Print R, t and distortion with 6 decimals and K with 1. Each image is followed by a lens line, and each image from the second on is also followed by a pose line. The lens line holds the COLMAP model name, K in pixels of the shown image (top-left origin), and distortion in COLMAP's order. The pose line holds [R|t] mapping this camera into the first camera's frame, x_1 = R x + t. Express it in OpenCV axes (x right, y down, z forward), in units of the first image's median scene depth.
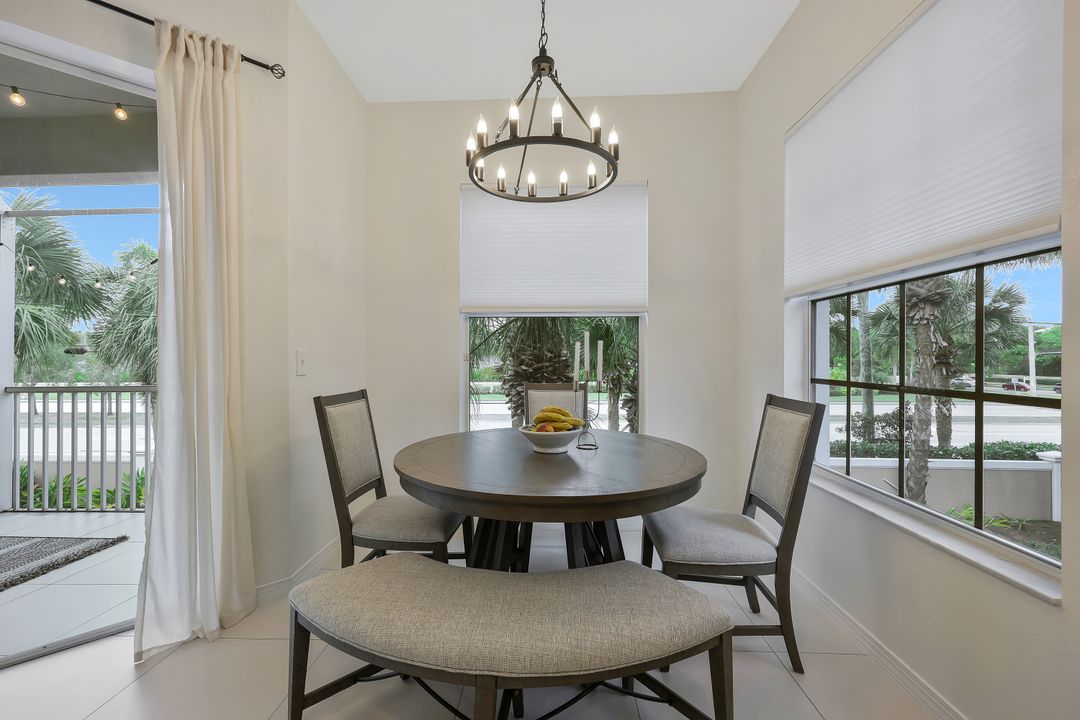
lens RADIAL K [[448.2, 0, 537.3], [0, 448.2, 360.2], [0, 0, 1]] dist [-0.000959, 0.000144]
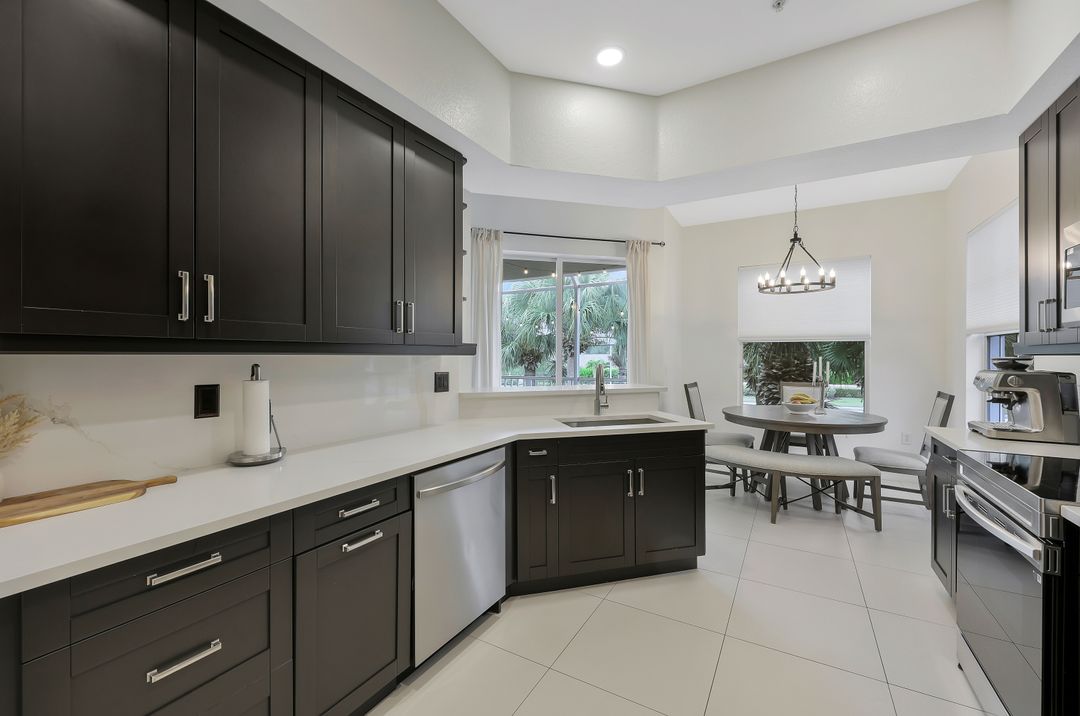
lens RADIAL K [[445.2, 0, 527.2], [0, 445.2, 355.3], [0, 0, 1]] dist [-0.000300, -0.000060]
pose [[0.872050, 0.002961, -0.489408, -0.050993], [-0.005880, 0.999973, -0.004428, -0.045983], [0.489382, 0.006739, 0.872043, -1.209169]]
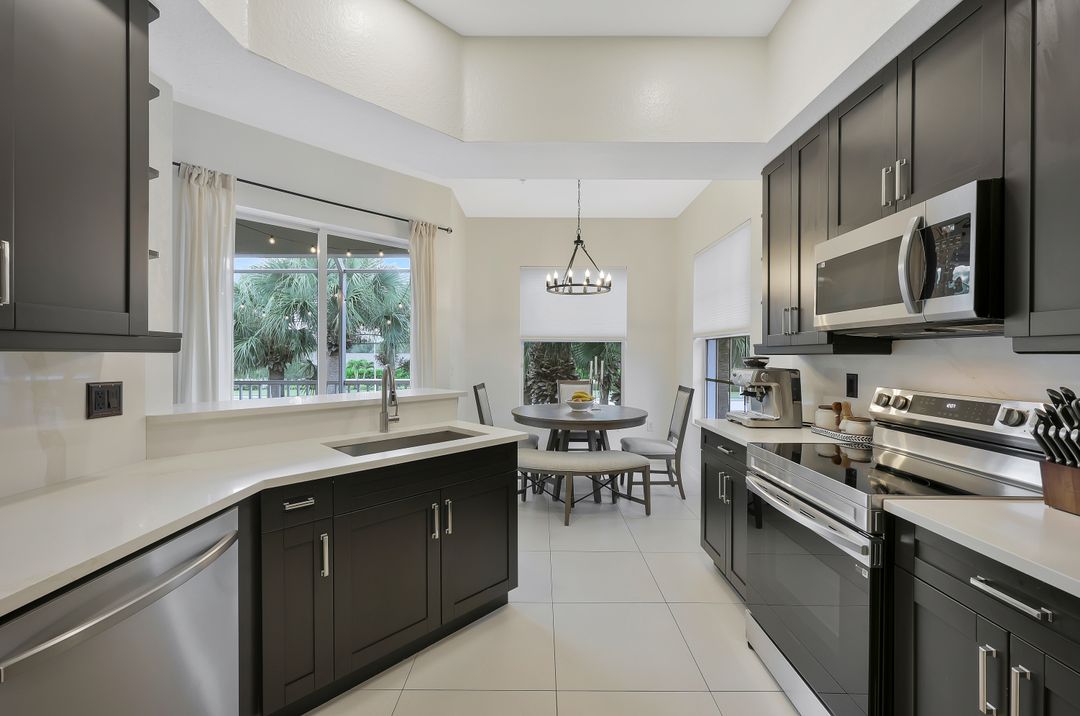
lens RADIAL K [[448.2, 0, 537.3], [0, 448.2, 358.2], [0, 0, 1]] dist [-0.000959, 0.000144]
pose [[0.999692, 0.005819, 0.024140, -0.190431], [-0.005825, 0.999983, 0.000172, -0.044937], [-0.024138, -0.000312, 0.999709, -0.983138]]
